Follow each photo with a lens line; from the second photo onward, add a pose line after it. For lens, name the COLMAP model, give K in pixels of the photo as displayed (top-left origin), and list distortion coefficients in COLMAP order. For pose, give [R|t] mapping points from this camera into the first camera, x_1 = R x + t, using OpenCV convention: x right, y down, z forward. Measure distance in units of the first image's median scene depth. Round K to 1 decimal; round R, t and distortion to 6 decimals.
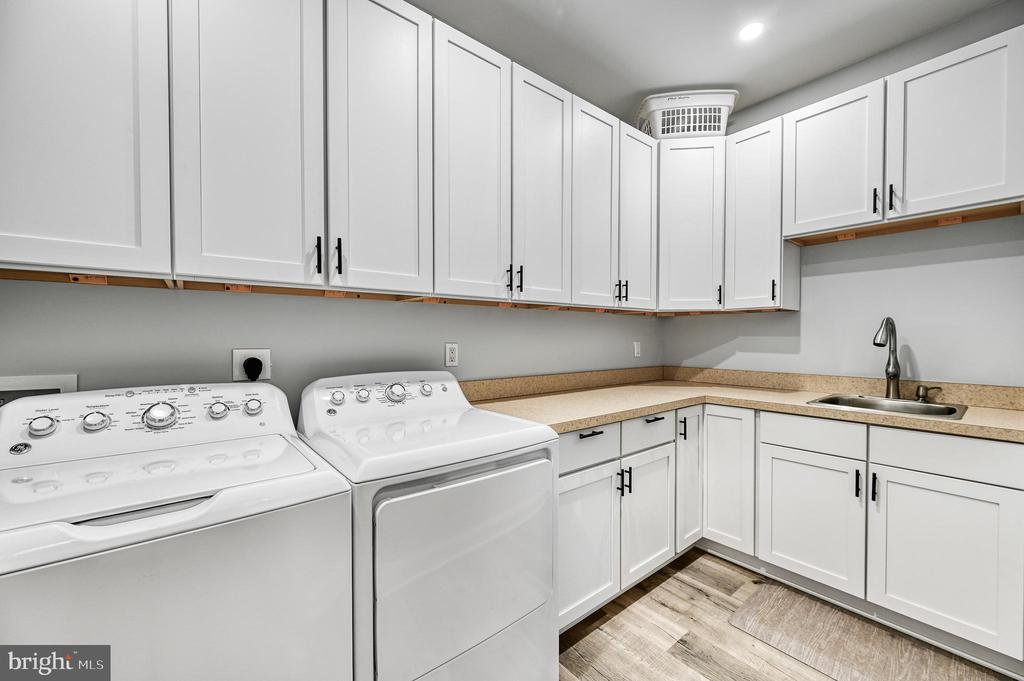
lens RADIAL K [[402.0, 0, 517.8], [0, 402.0, 344.0], [0, 0, 1]] dist [-0.000421, -0.000131]
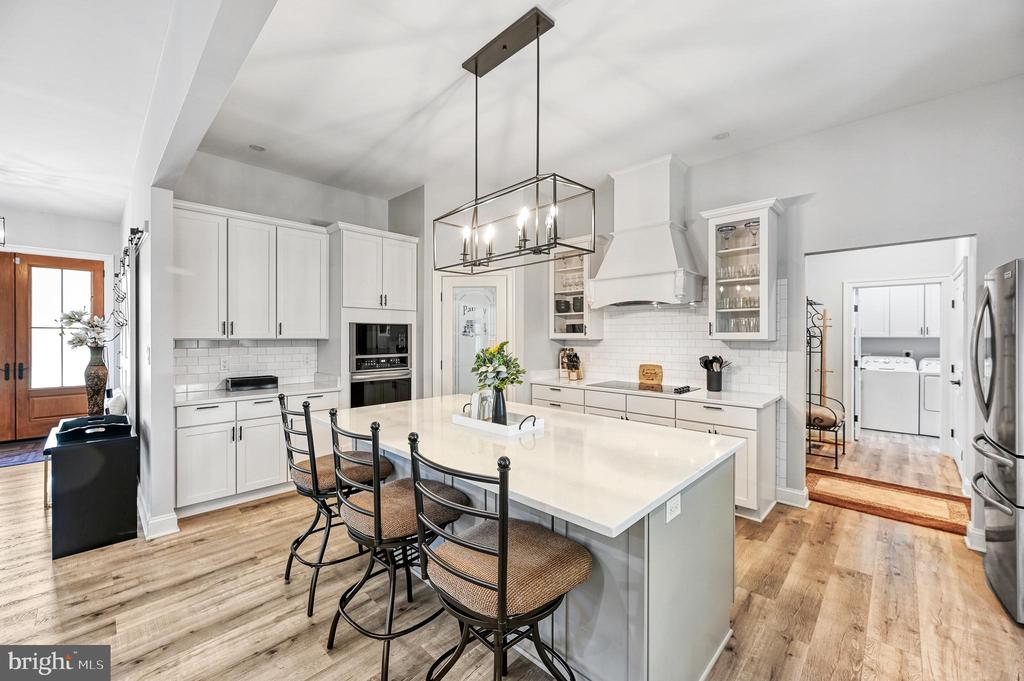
lens RADIAL K [[402.0, 0, 518.8], [0, 402.0, 340.5], [0, 0, 1]] dist [-0.000421, -0.000131]
pose [[0.123852, 0.005730, -0.992284, 3.478221], [-0.018334, 0.999826, 0.003485, -0.033675], [0.992131, 0.017761, 0.123935, -4.137066]]
